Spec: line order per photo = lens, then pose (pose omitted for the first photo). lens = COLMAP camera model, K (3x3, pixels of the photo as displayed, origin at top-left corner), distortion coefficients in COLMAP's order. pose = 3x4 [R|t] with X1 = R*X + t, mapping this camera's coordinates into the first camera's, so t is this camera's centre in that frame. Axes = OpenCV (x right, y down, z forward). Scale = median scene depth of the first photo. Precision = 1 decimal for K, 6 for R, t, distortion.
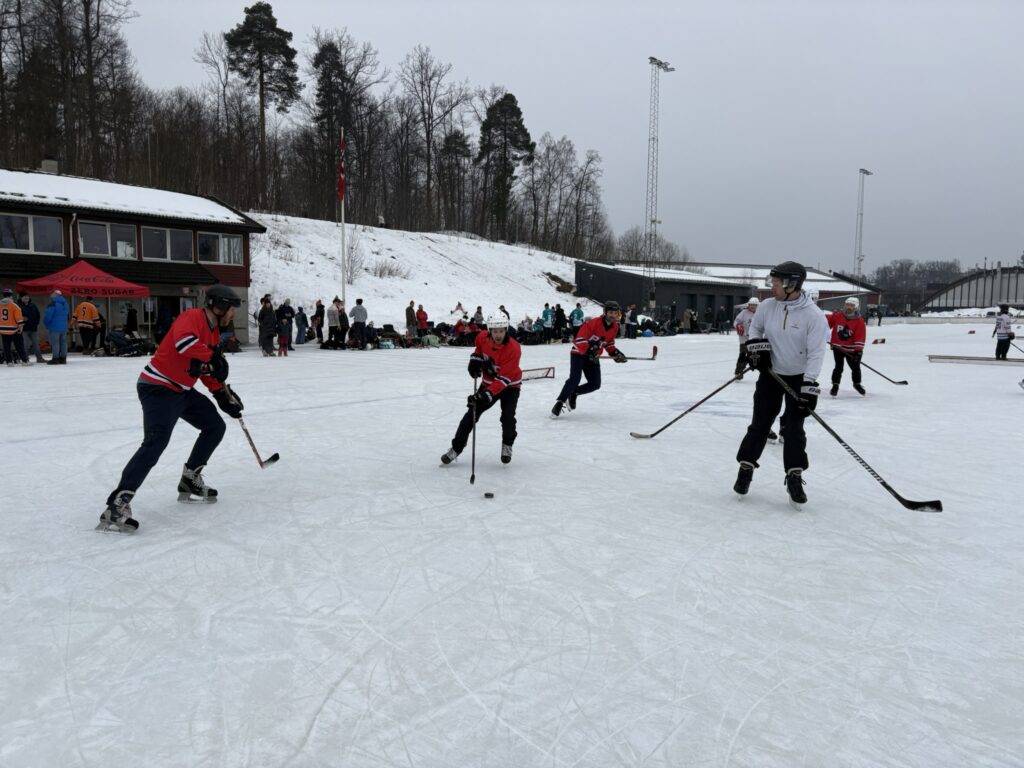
lens RADIAL K [[780.4, 0, 512.0], [0, 780.4, 384.0], [0, 0, 1]] dist [0.000405, -0.004412]
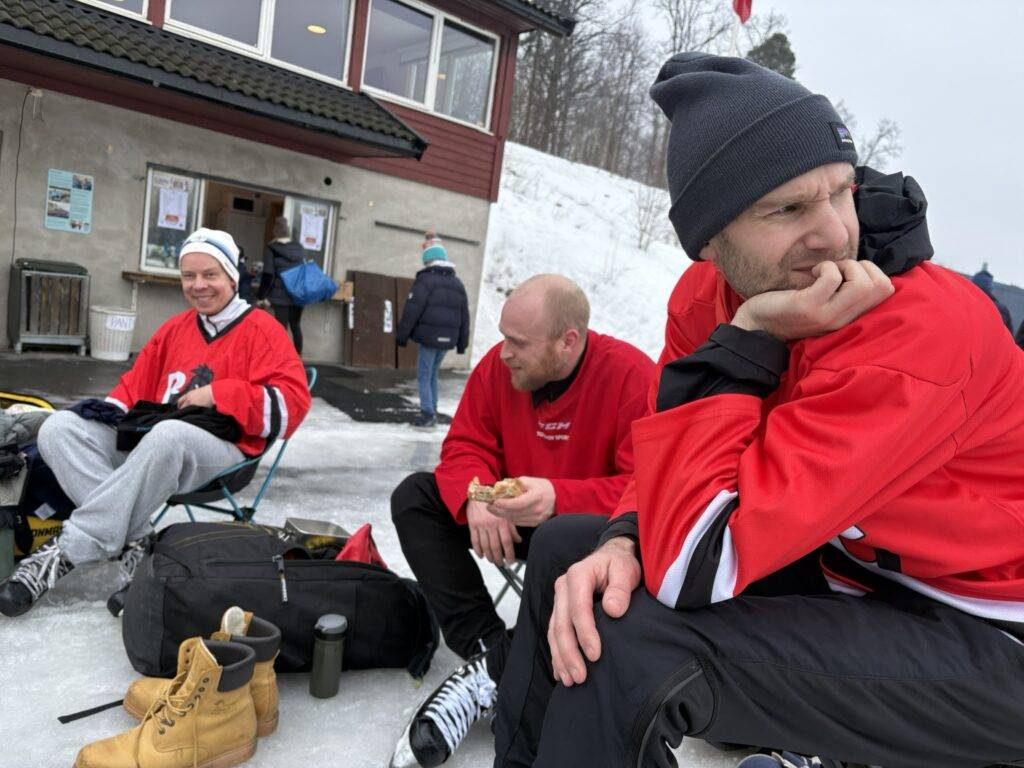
lens RADIAL K [[774.4, 0, 512.0], [0, 774.4, 384.0], [0, 0, 1]] dist [0.024847, 0.002231]
pose [[0.981032, 0.128223, -0.145379, -0.100673], [-0.129265, 0.991607, 0.002297, -0.017695], [0.144453, 0.016539, 0.989373, 0.250612]]
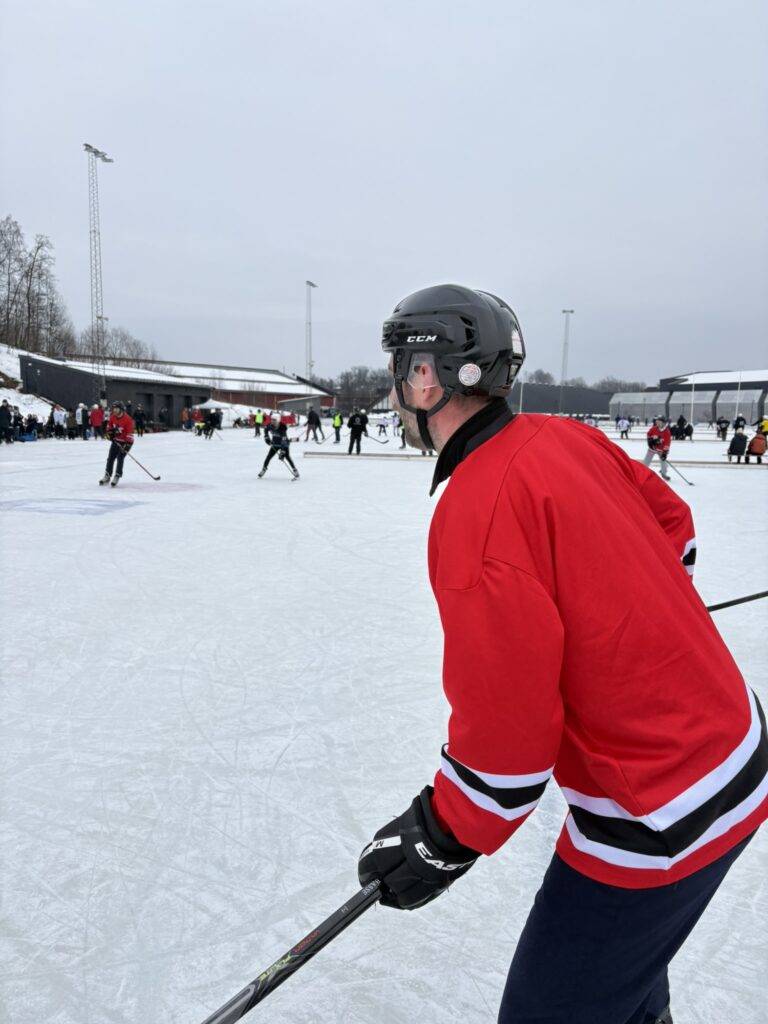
lens RADIAL K [[773.6, 0, 384.0], [0, 773.6, 512.0], [0, 0, 1]] dist [0.011692, 0.007365]
pose [[0.889552, -0.048488, 0.454254, 0.028826], [0.031411, 0.998490, 0.045069, 0.000946], [-0.455754, -0.025823, 0.889731, -0.017846]]
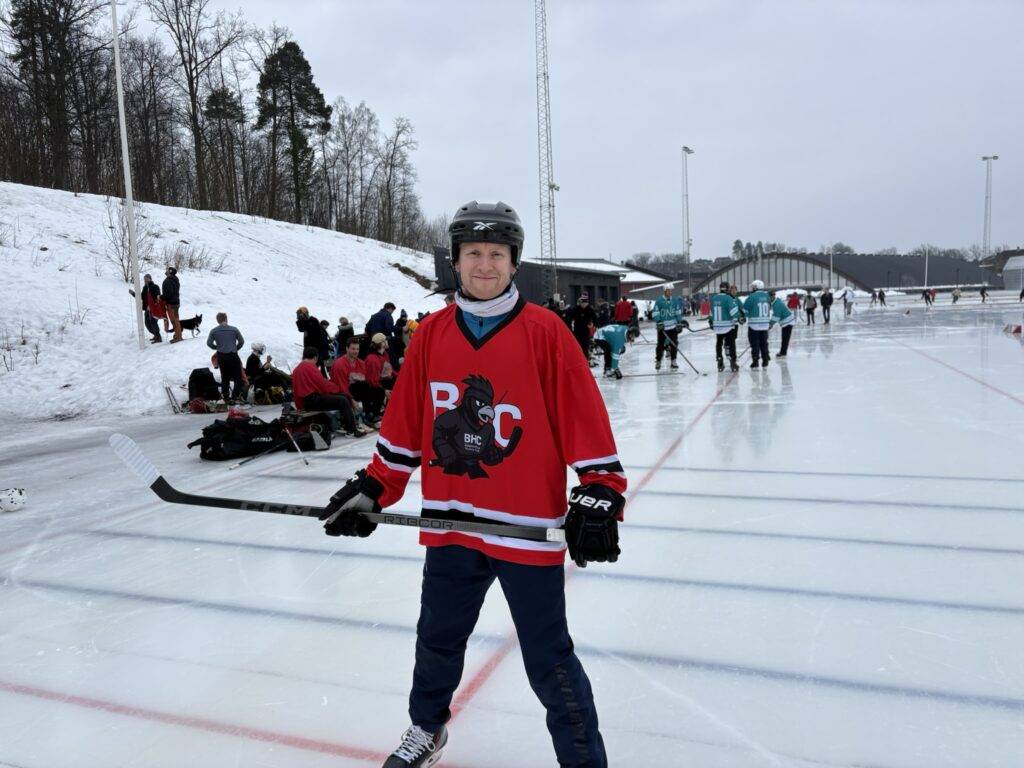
lens RADIAL K [[772.8, 0, 509.0], [0, 772.8, 390.9], [0, 0, 1]] dist [0.013020, 0.006668]
pose [[0.948940, -0.084927, 0.303810, -0.062278], [0.083707, 0.996344, 0.017063, -0.018925], [-0.304148, 0.009239, 0.952580, 0.195981]]
